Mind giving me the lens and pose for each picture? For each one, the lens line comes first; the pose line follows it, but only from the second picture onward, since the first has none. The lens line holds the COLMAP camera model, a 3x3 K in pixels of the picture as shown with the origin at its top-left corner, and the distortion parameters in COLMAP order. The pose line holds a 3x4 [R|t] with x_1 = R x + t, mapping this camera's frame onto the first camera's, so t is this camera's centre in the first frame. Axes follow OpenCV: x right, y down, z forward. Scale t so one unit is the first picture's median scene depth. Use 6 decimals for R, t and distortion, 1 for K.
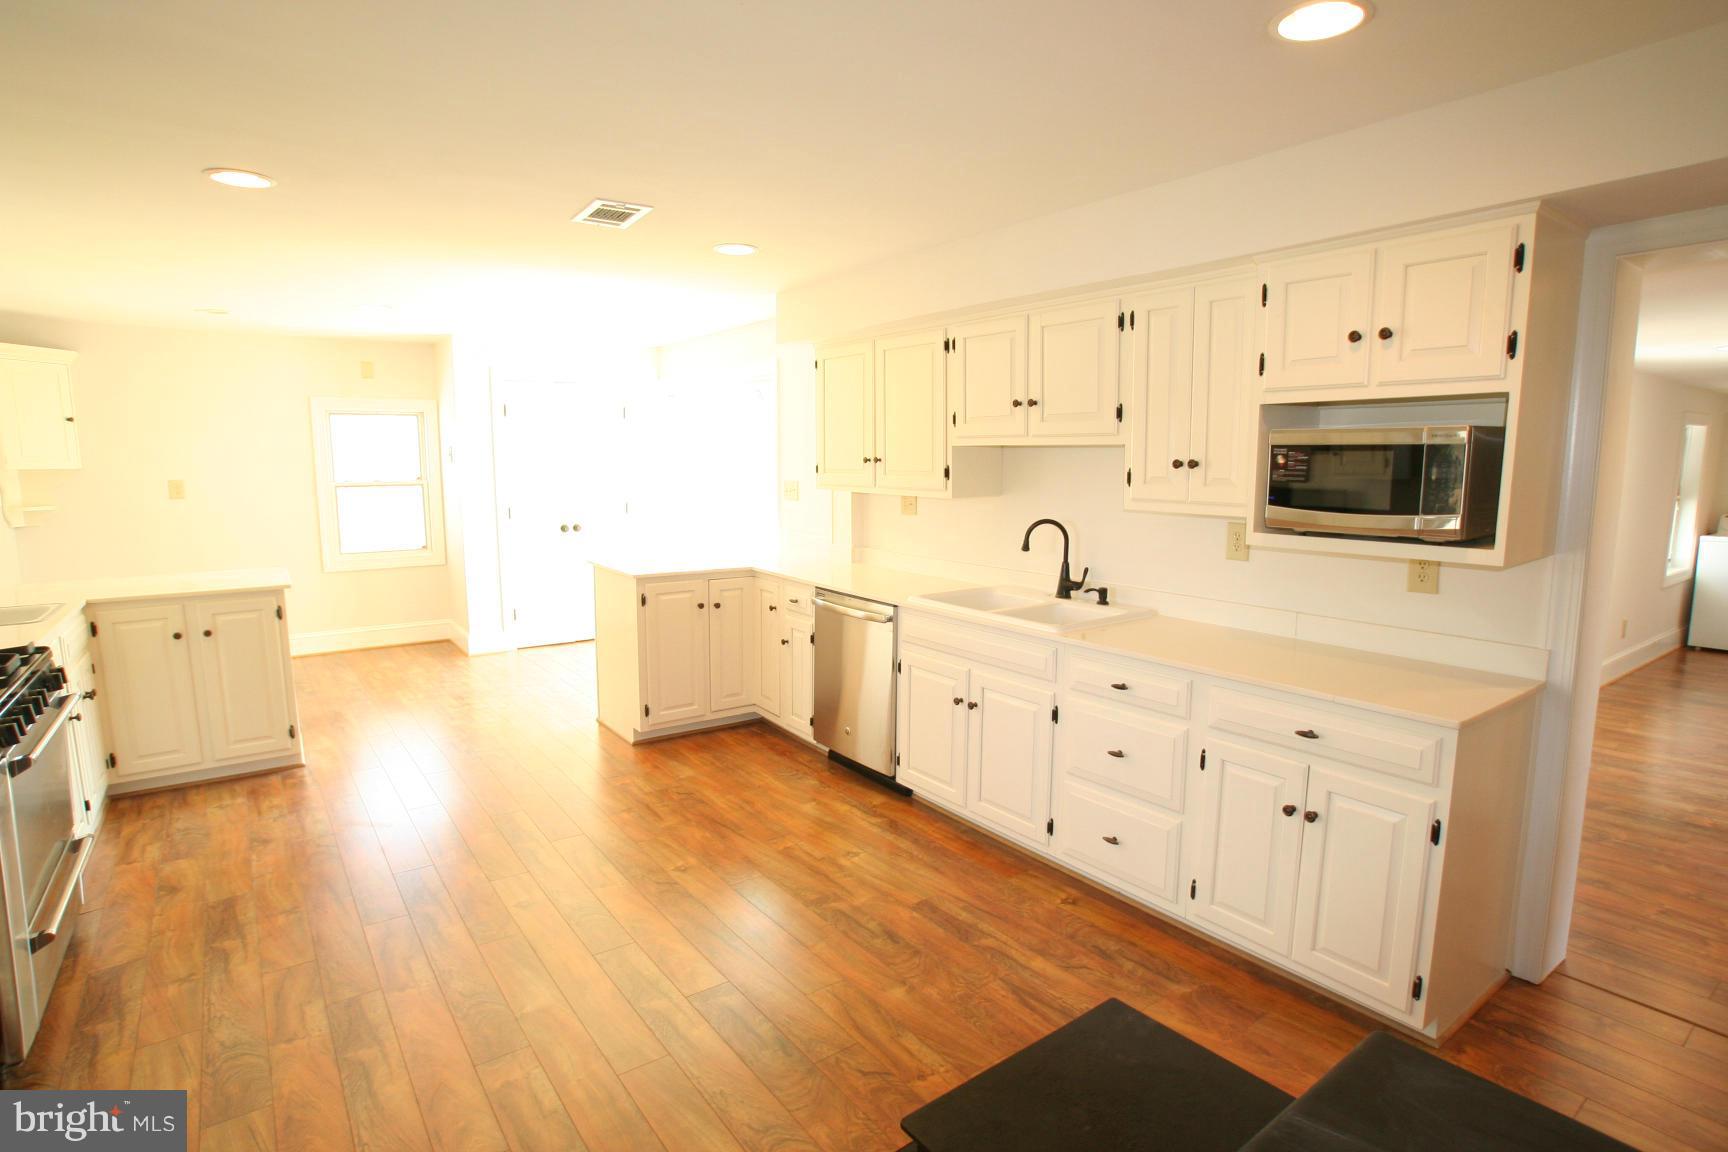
lens RADIAL K [[883.3, 0, 868.1], [0, 883.3, 579.0], [0, 0, 1]] dist [-0.079494, 0.046322]
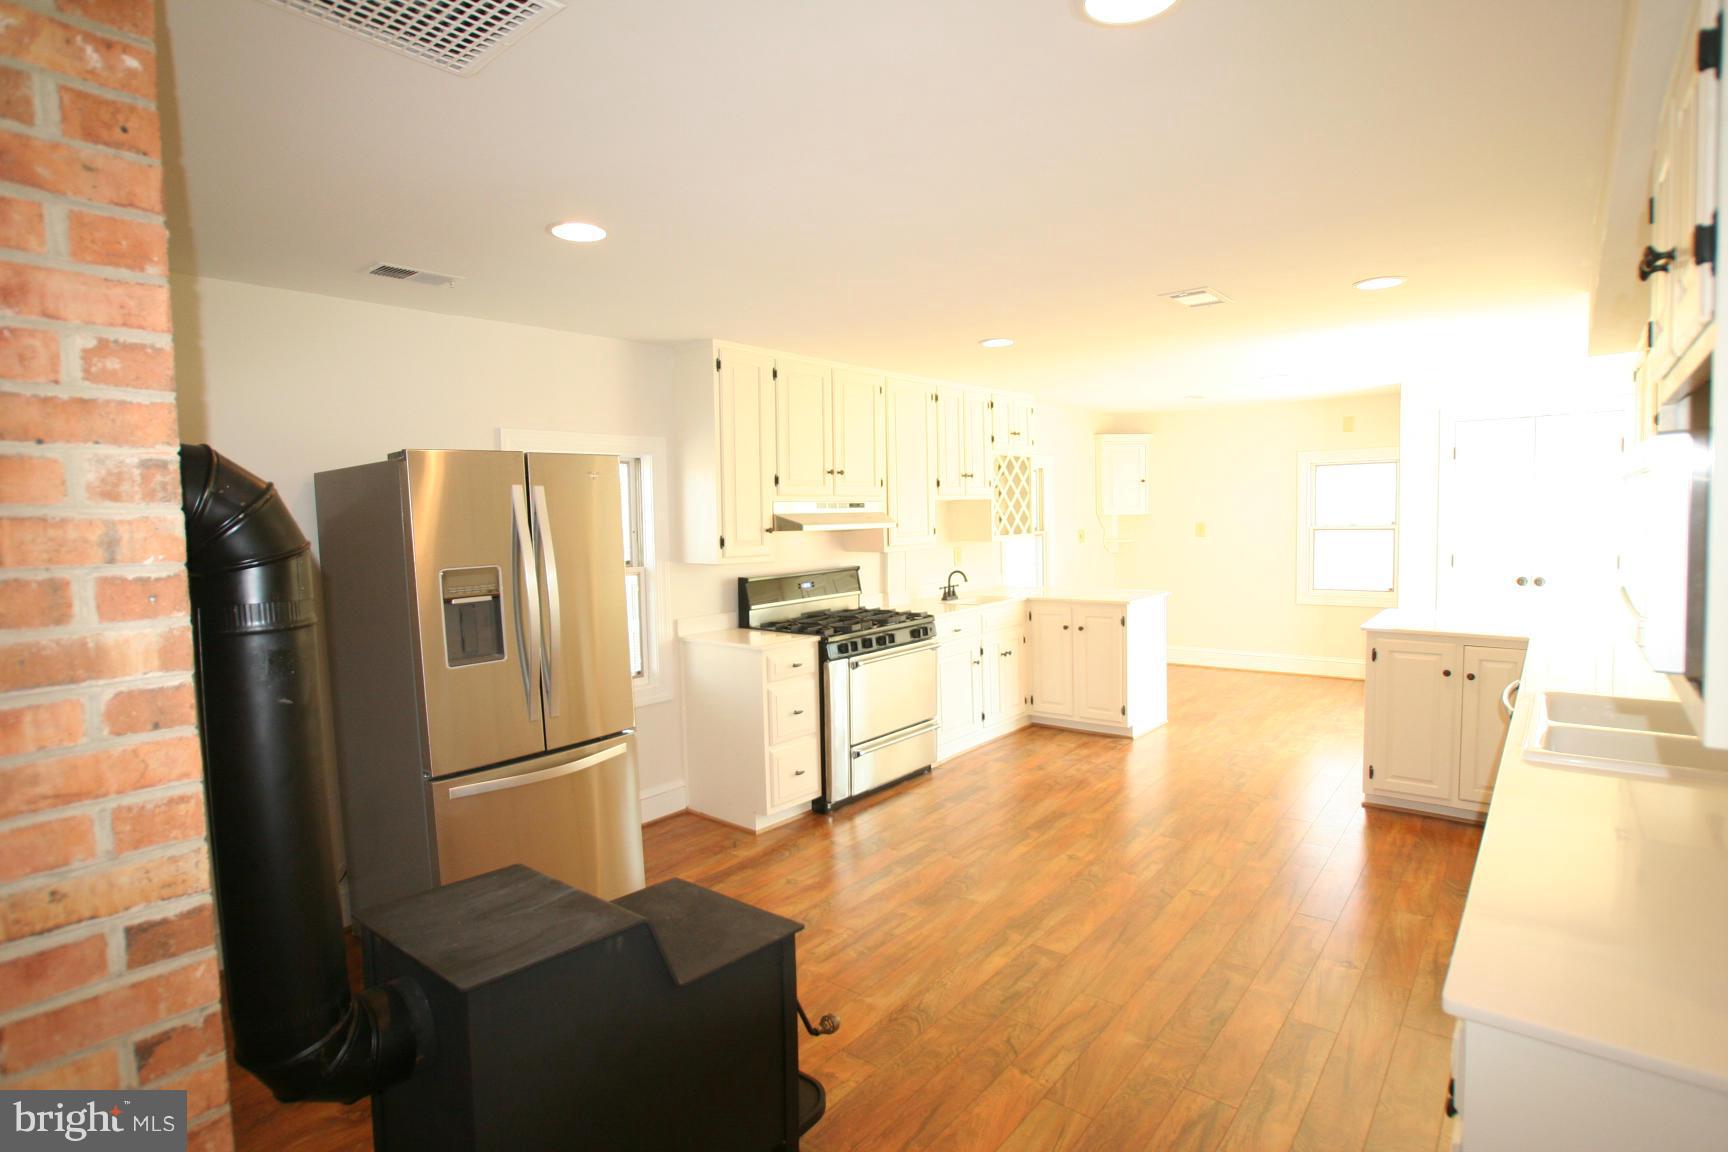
lens RADIAL K [[883.3, 0, 868.1], [0, 883.3, 579.0], [0, 0, 1]] dist [-0.079494, 0.046322]
pose [[0.248323, 0.064680, -0.966515, 0.546777], [-0.110066, 0.993190, 0.038187, -0.035287], [0.962404, 0.096898, 0.253751, 0.247627]]
